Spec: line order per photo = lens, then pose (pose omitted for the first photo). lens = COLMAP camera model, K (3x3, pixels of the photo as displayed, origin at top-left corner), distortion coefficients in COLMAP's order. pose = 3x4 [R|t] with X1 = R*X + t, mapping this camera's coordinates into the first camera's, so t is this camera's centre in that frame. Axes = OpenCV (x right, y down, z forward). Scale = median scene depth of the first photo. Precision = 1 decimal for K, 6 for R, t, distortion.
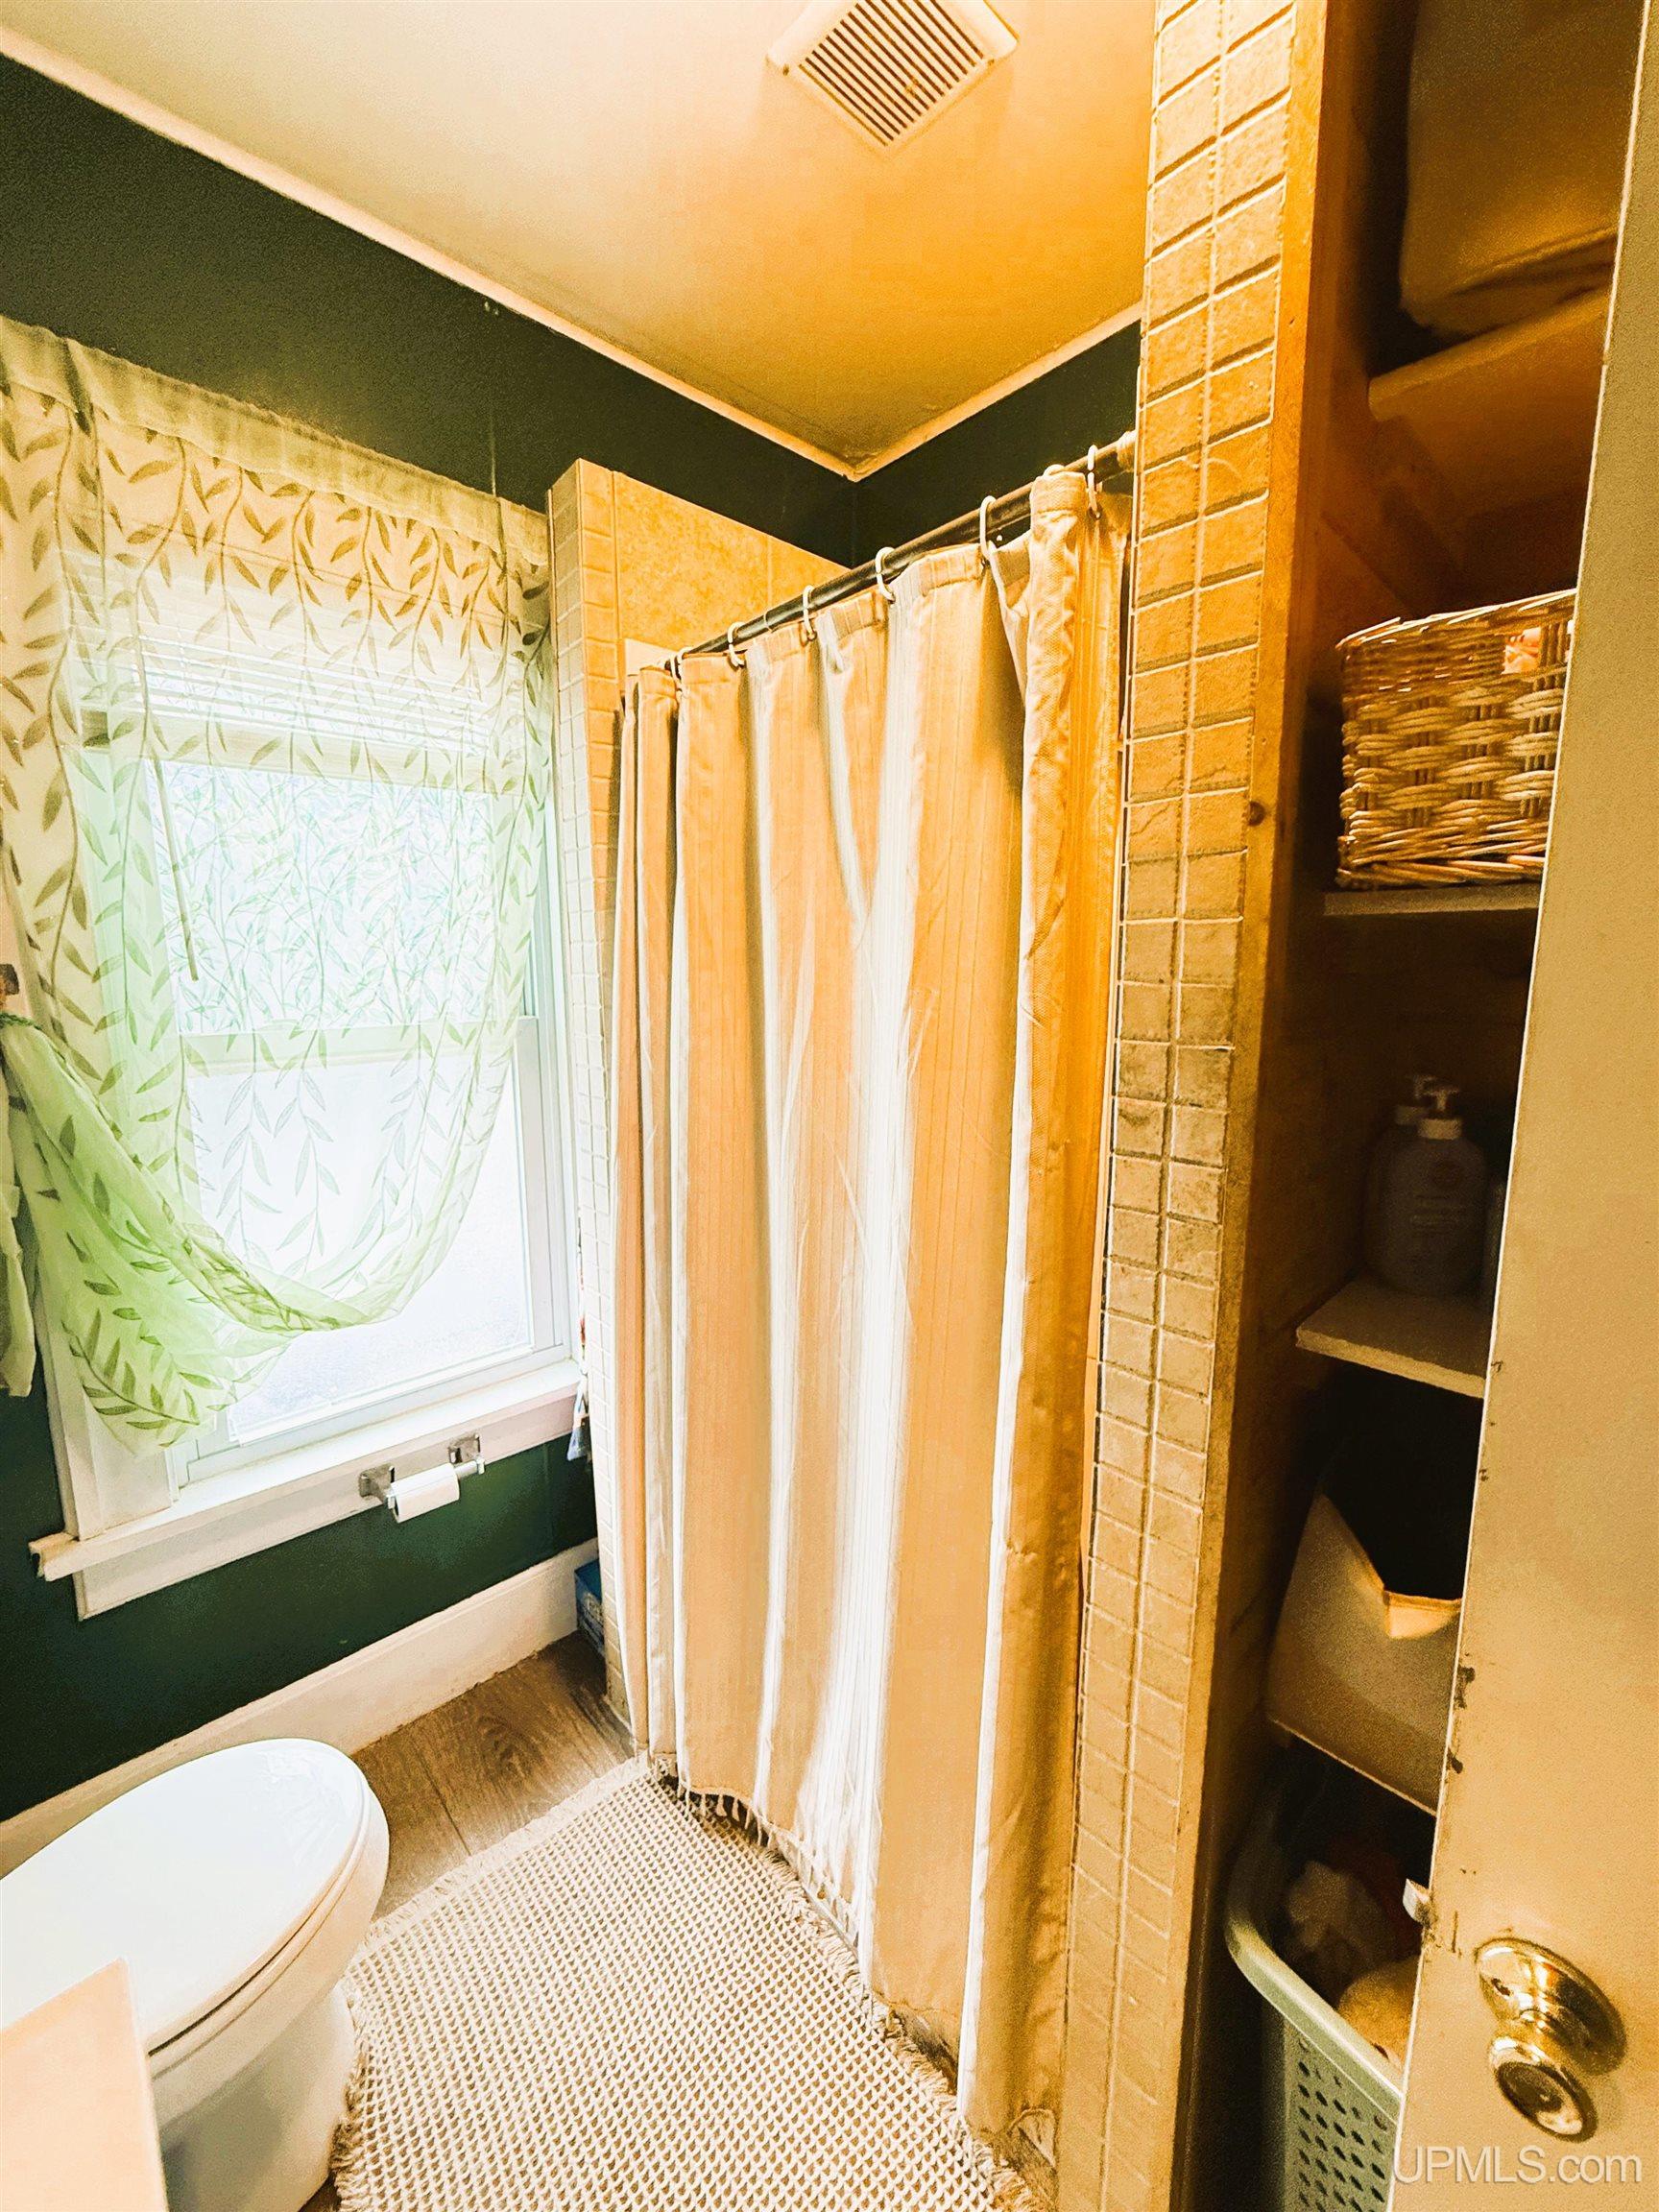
lens RADIAL K [[877.3, 0, 827.5], [0, 877.3, 1097.8], [0, 0, 1]] dist [-0.002031, -0.000725]
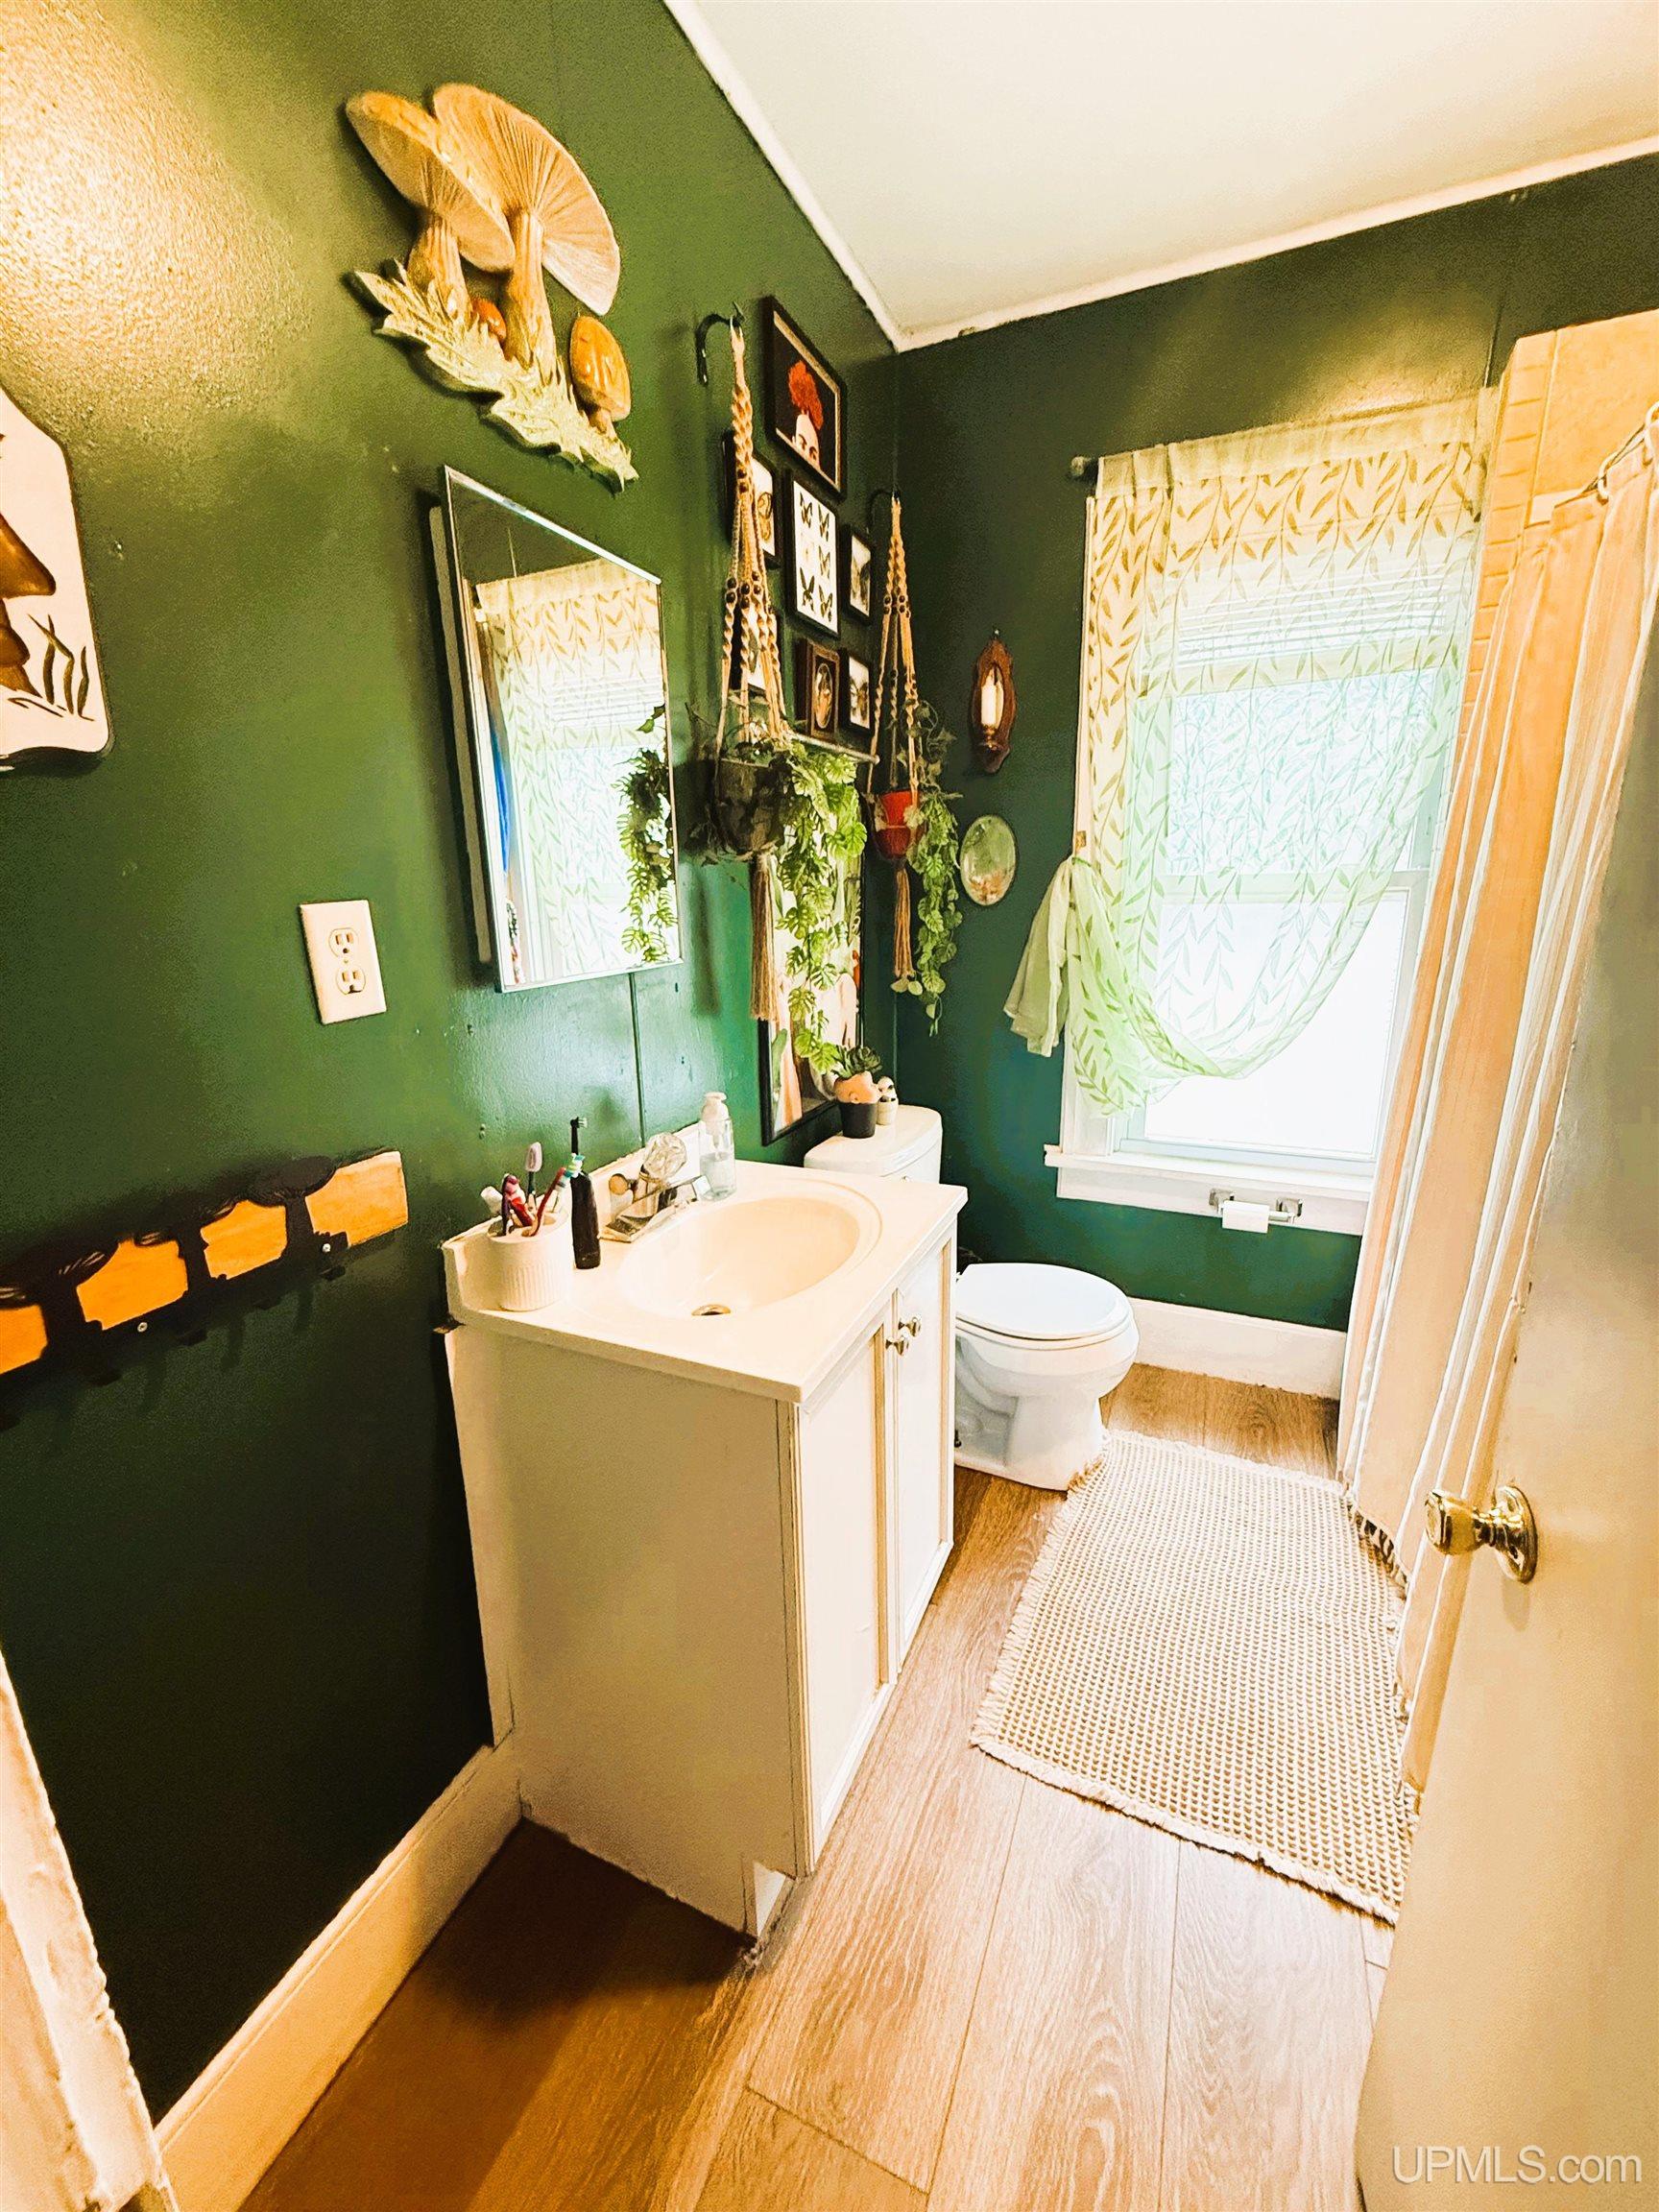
lens RADIAL K [[877.3, 0, 828.1], [0, 877.3, 1117.0], [0, 0, 1]] dist [-0.002031, -0.000725]
pose [[0.392000, 0.240042, -0.888097, 0.580717], [-0.124634, 0.970316, 0.207252, 0.106737], [0.911484, 0.029444, 0.410281, -0.220176]]
